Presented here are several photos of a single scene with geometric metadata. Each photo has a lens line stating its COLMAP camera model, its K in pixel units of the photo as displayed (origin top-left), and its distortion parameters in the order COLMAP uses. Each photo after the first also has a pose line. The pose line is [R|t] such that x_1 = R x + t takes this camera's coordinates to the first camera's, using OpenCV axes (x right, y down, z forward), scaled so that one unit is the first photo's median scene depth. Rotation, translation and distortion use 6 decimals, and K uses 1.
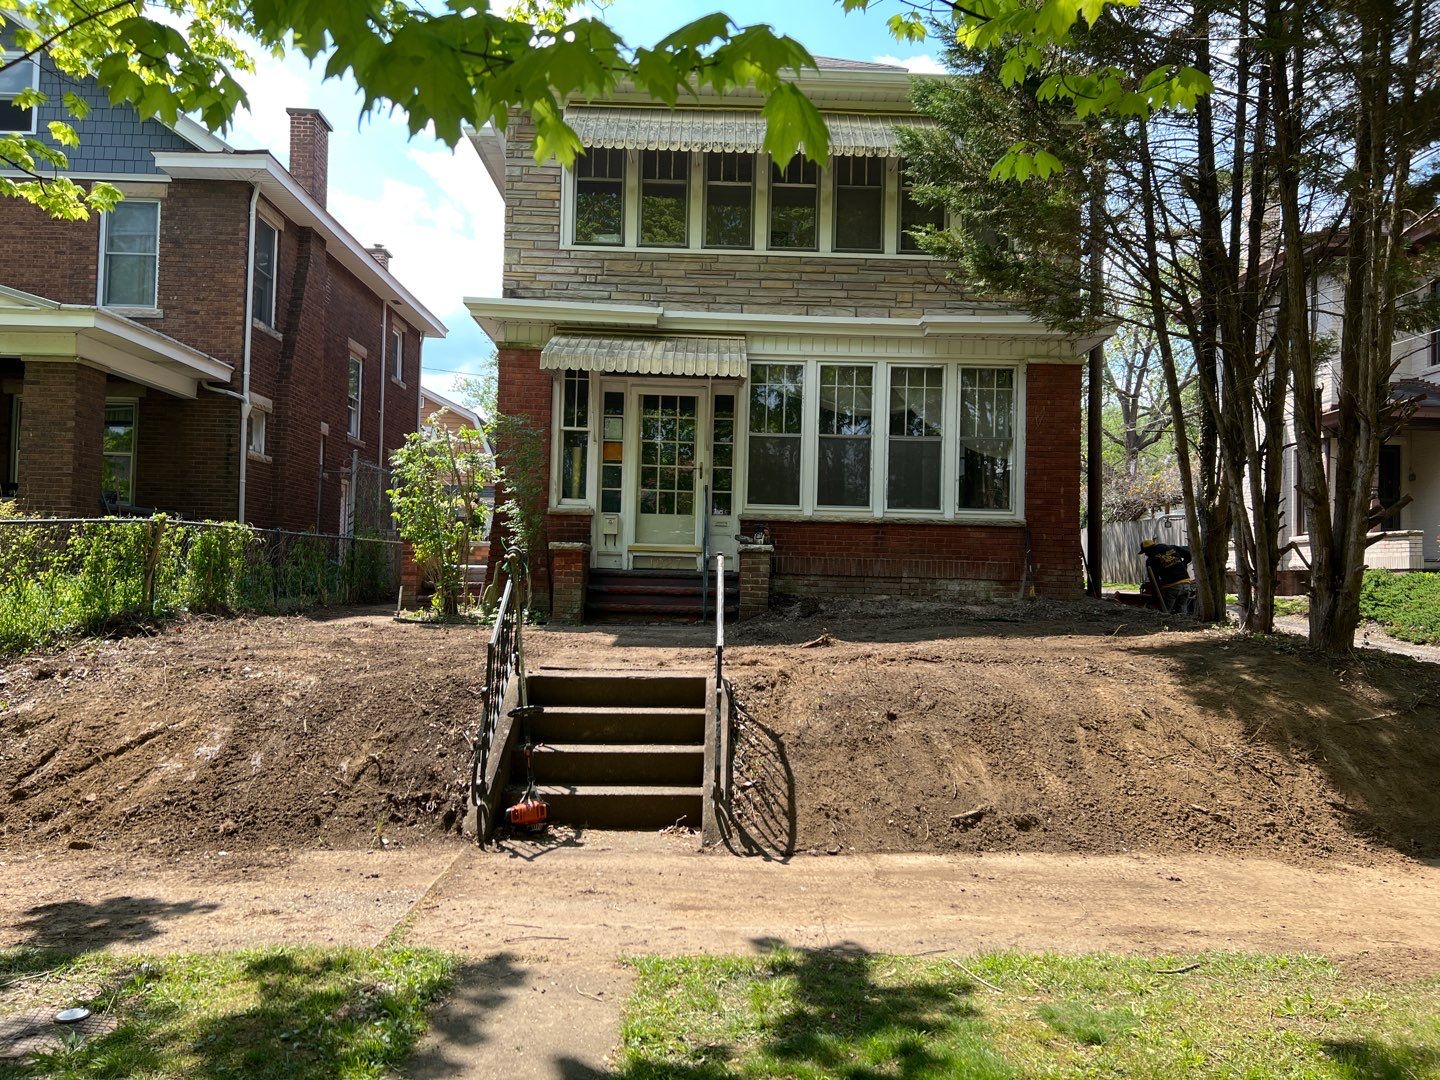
lens RADIAL K [[1079.8, 0, 716.9], [0, 1079.8, 562.1], [0, 0, 1]] dist [0.052840, -0.054020]
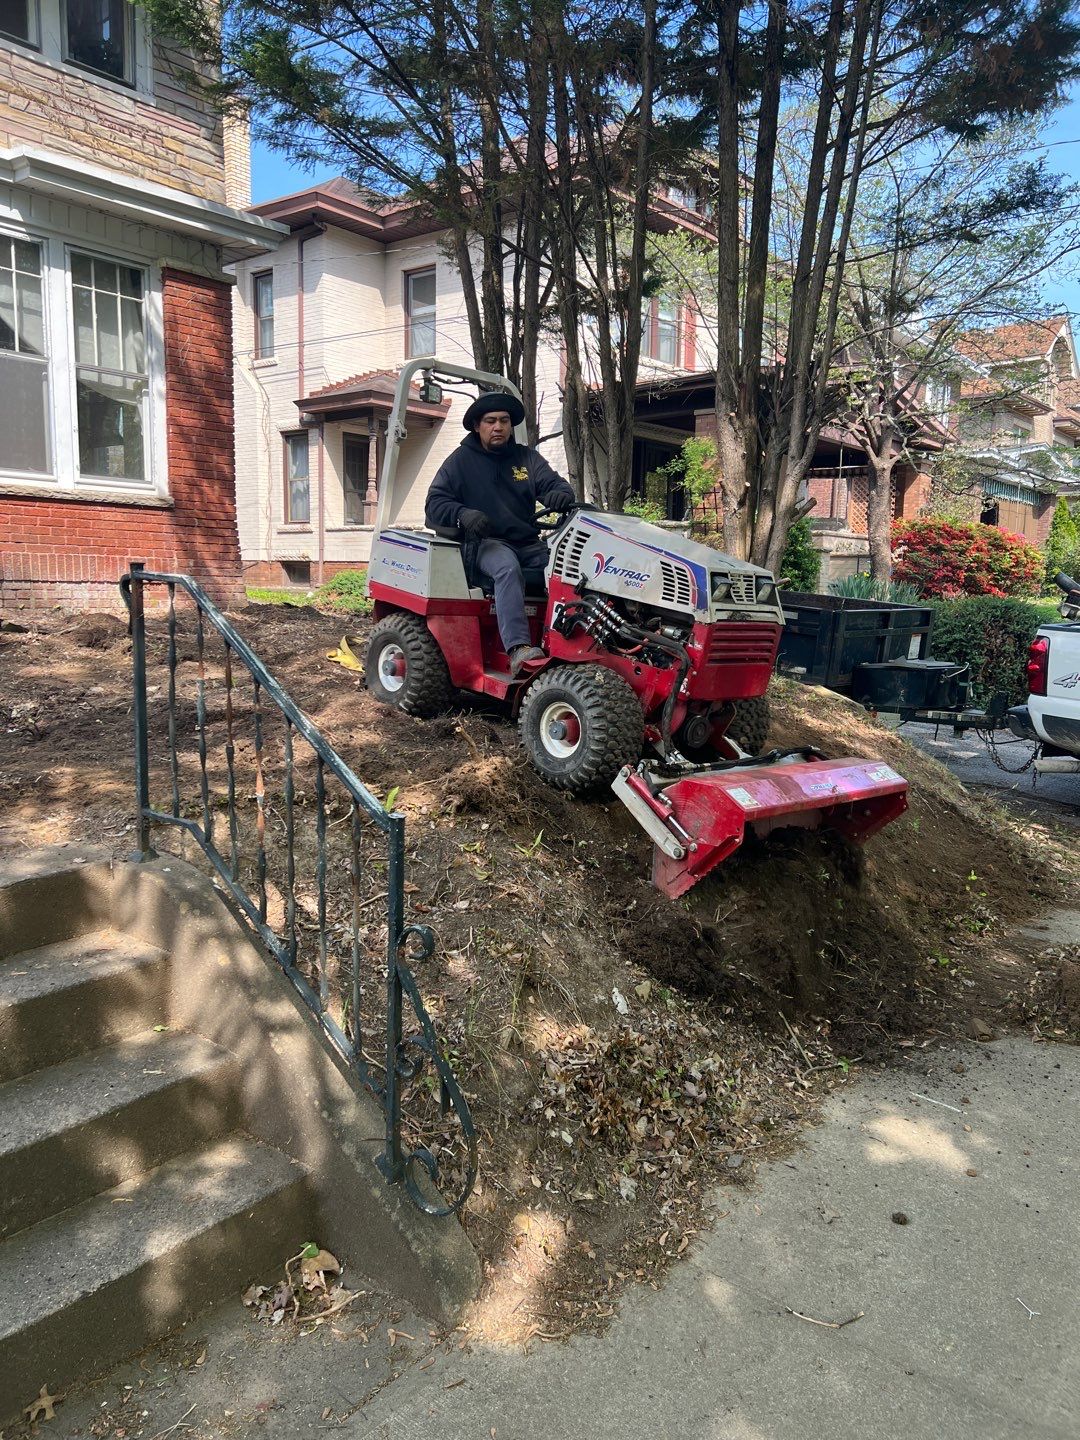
lens RADIAL K [[1079.8, 0, 551.6], [0, 1079.8, 719.4], [0, 0, 1]] dist [0.052840, -0.054020]
pose [[0.622380, -0.110322, 0.774901, -0.130083], [-0.016460, 0.987953, 0.153875, -0.008705], [-0.782542, -0.108524, 0.613066, 0.349556]]
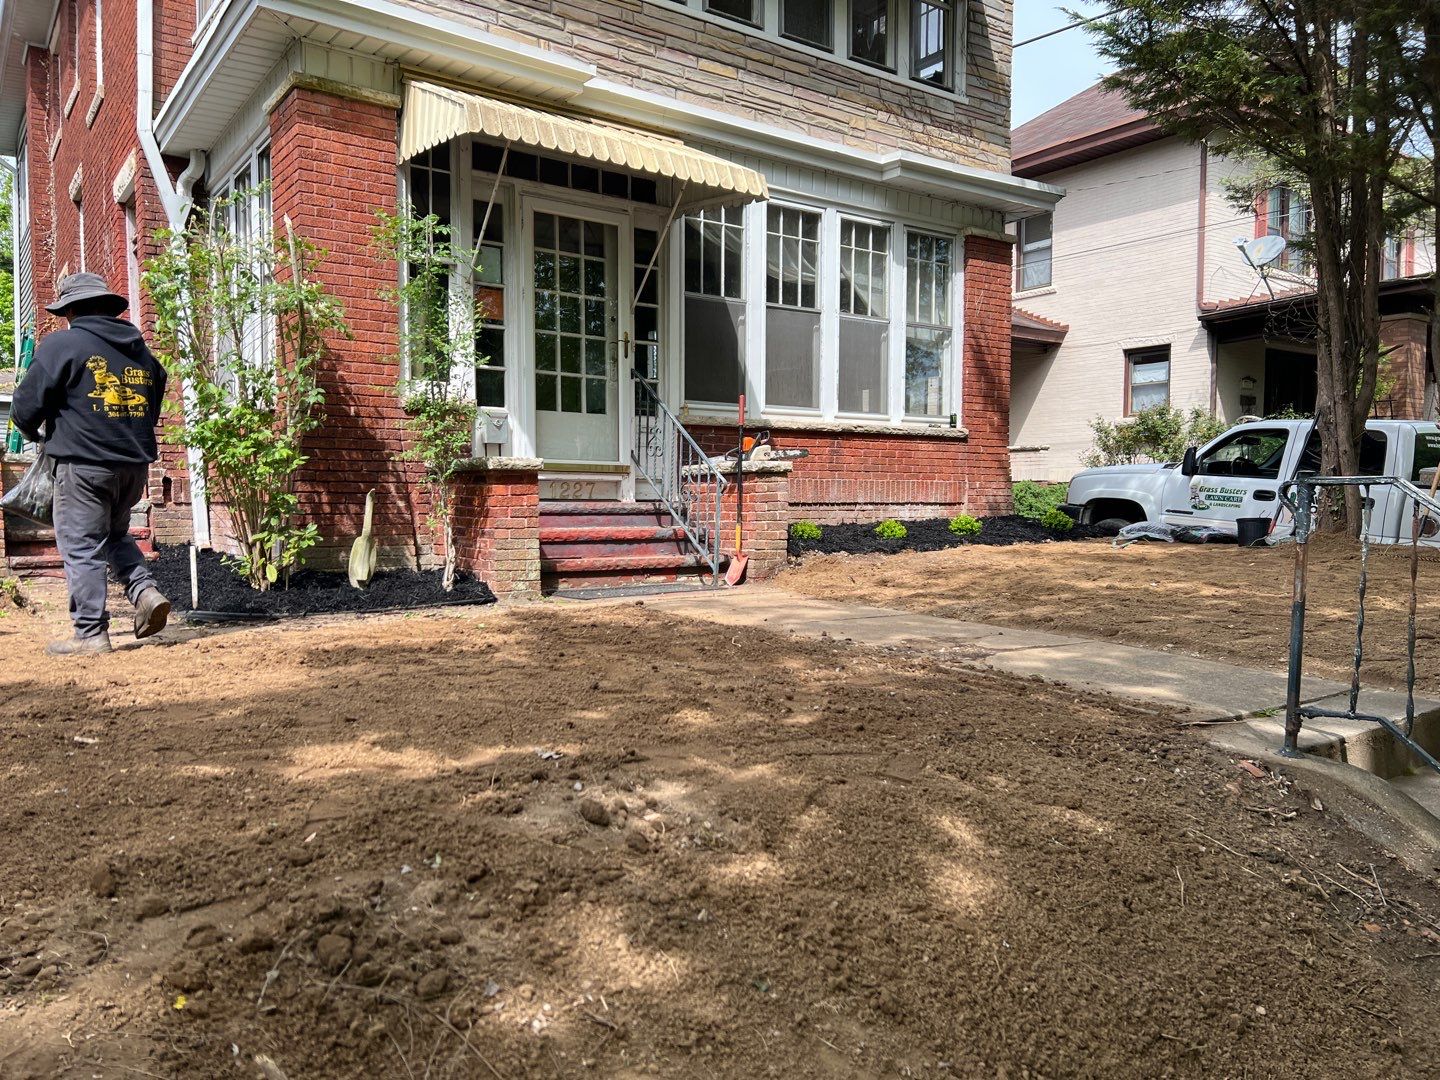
lens RADIAL K [[1079.8, 0, 694.0], [0, 1079.8, 568.2], [0, 0, 1]] dist [0.052840, -0.054020]
pose [[0.816965, -0.059056, 0.573655, -0.360101], [0.009965, 0.996040, 0.088348, -0.008599], [-0.576601, -0.066460, 0.814318, 0.439078]]
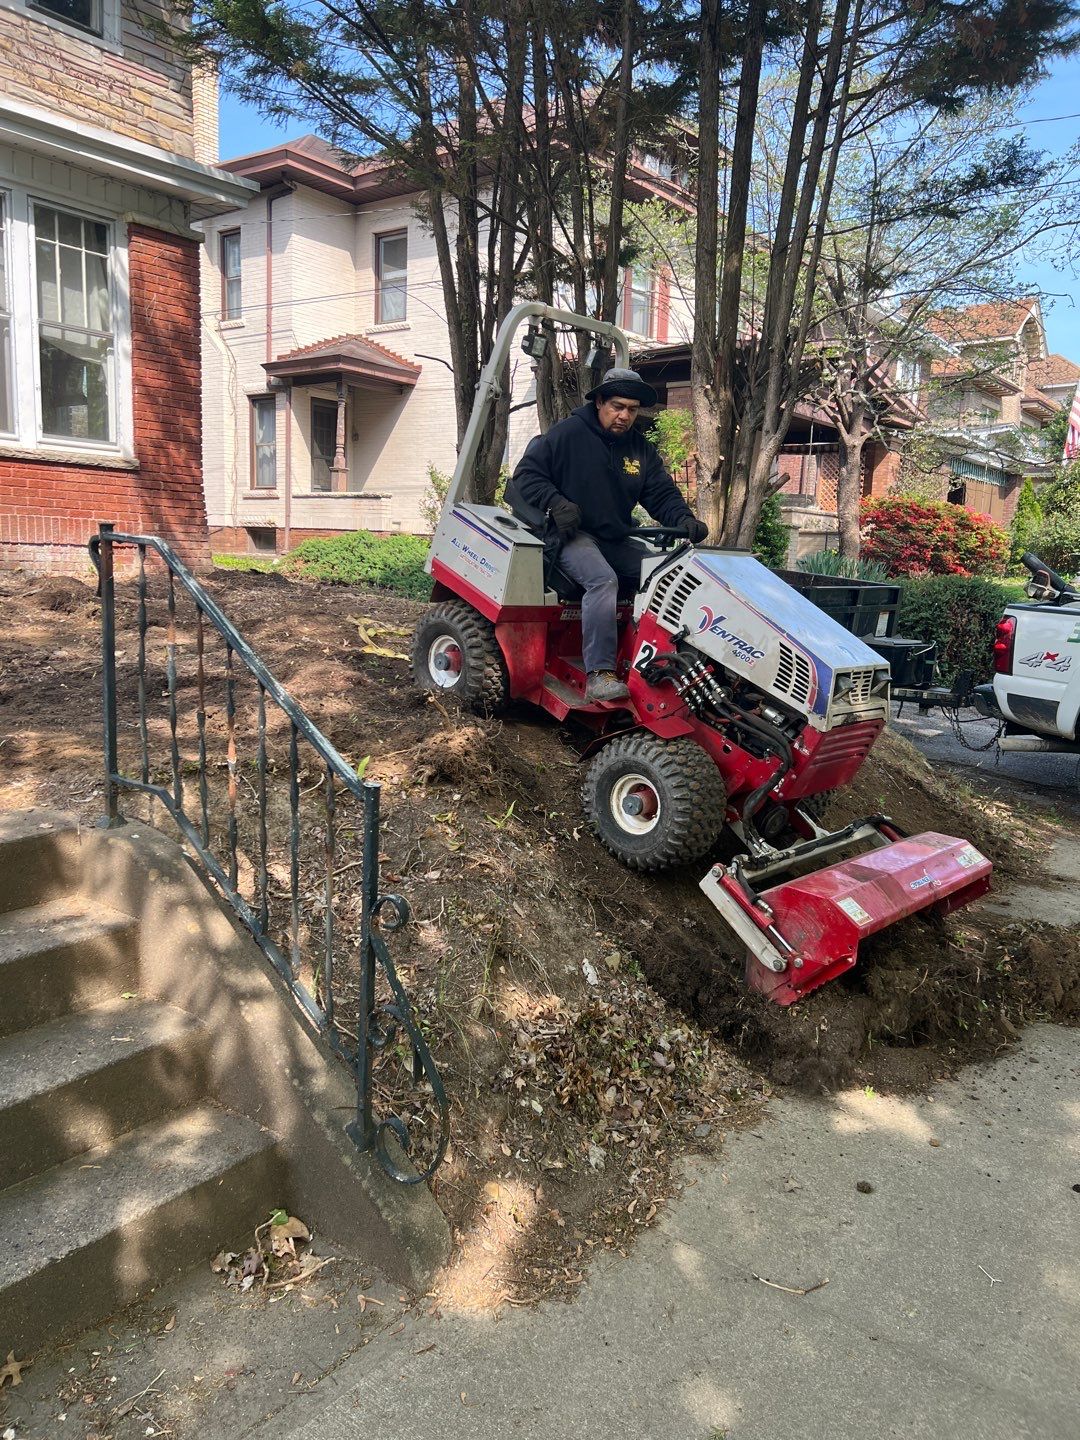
lens RADIAL K [[1079.8, 0, 544.6], [0, 1079.8, 717.7], [0, 0, 1]] dist [0.052840, -0.054020]
pose [[0.603969, -0.119979, 0.787925, -0.130497], [-0.035012, 0.983656, 0.176621, -0.008061], [-0.796238, -0.134260, 0.589897, 0.352015]]
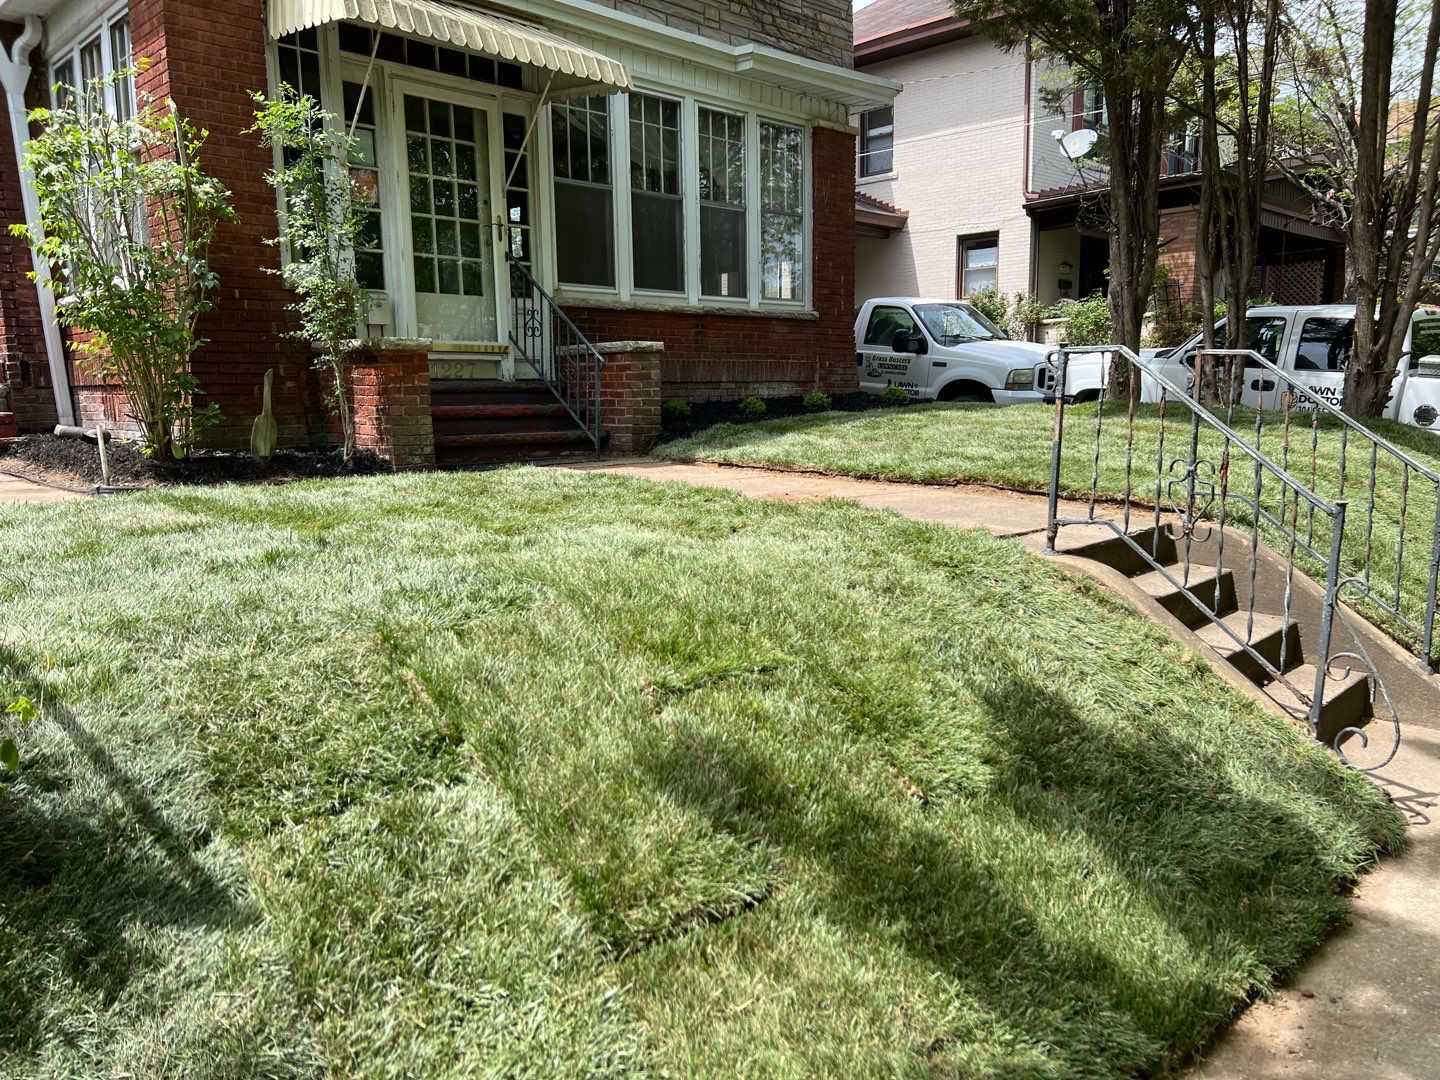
lens RADIAL K [[1079.8, 0, 733.5], [0, 1079.8, 561.4], [0, 0, 1]] dist [0.052840, -0.054020]
pose [[0.708172, -0.145608, 0.690863, -0.410114], [0.017832, 0.981880, 0.188664, -0.006229], [-0.705815, -0.121287, 0.697936, 0.396450]]
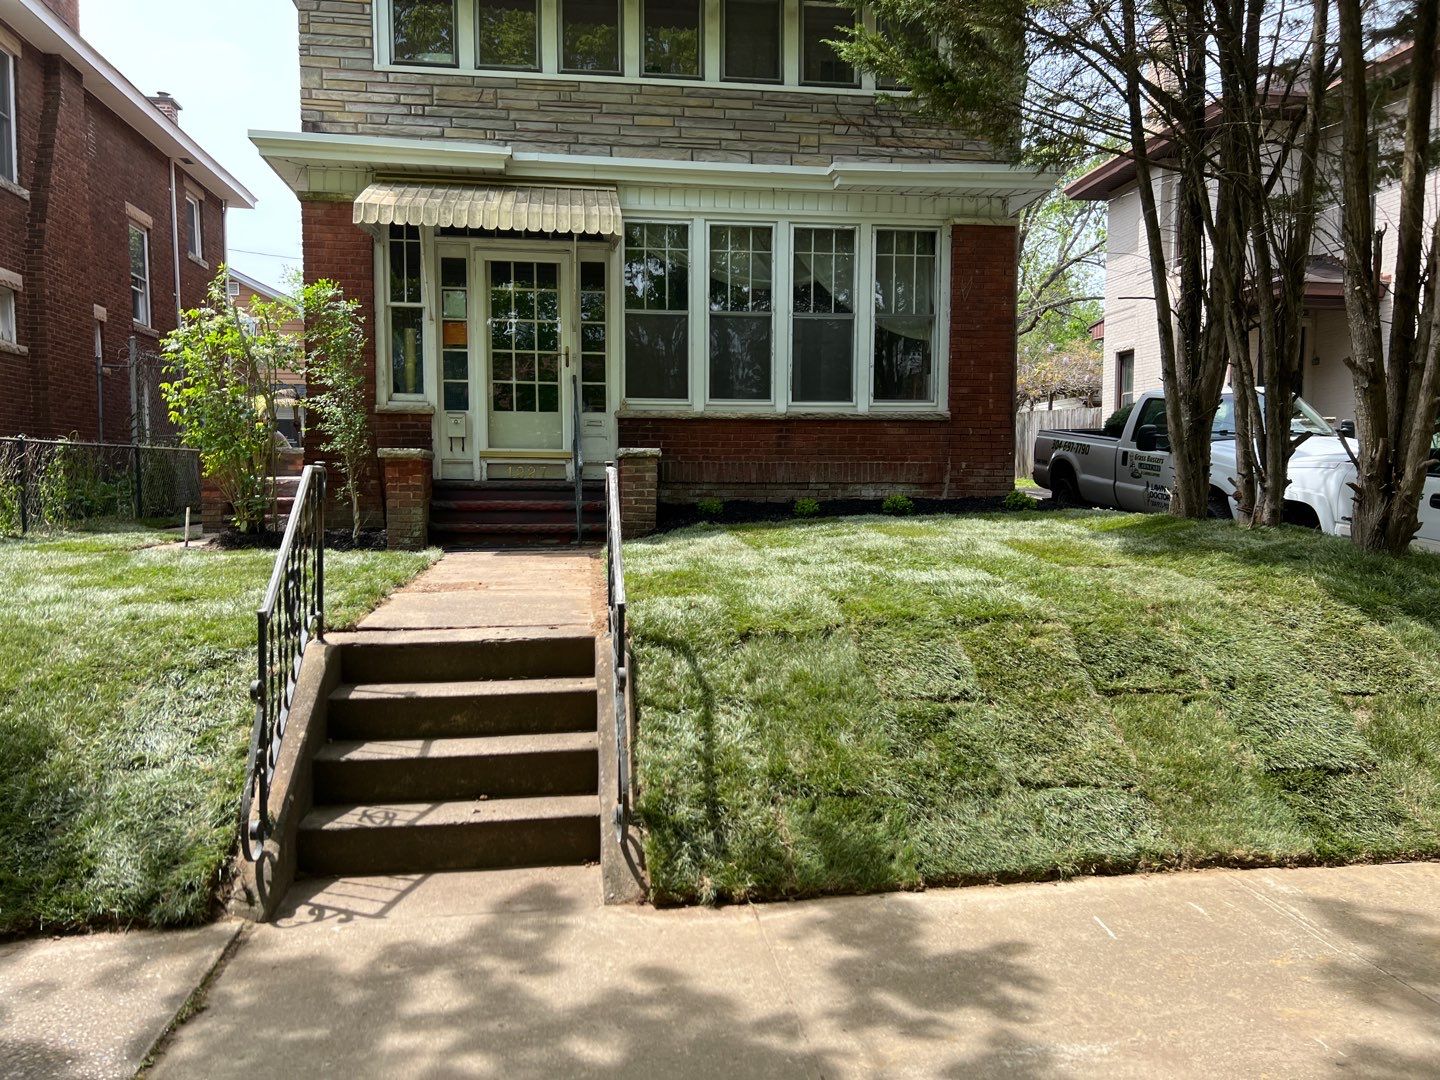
lens RADIAL K [[1079.8, 0, 705.3], [0, 1079.8, 567.8], [0, 0, 1]] dist [0.052840, -0.054020]
pose [[0.992810, -0.031163, 0.115570, -0.010529], [0.019814, 0.994982, 0.098077, -0.004303], [-0.118046, -0.095082, 0.988446, 0.163017]]
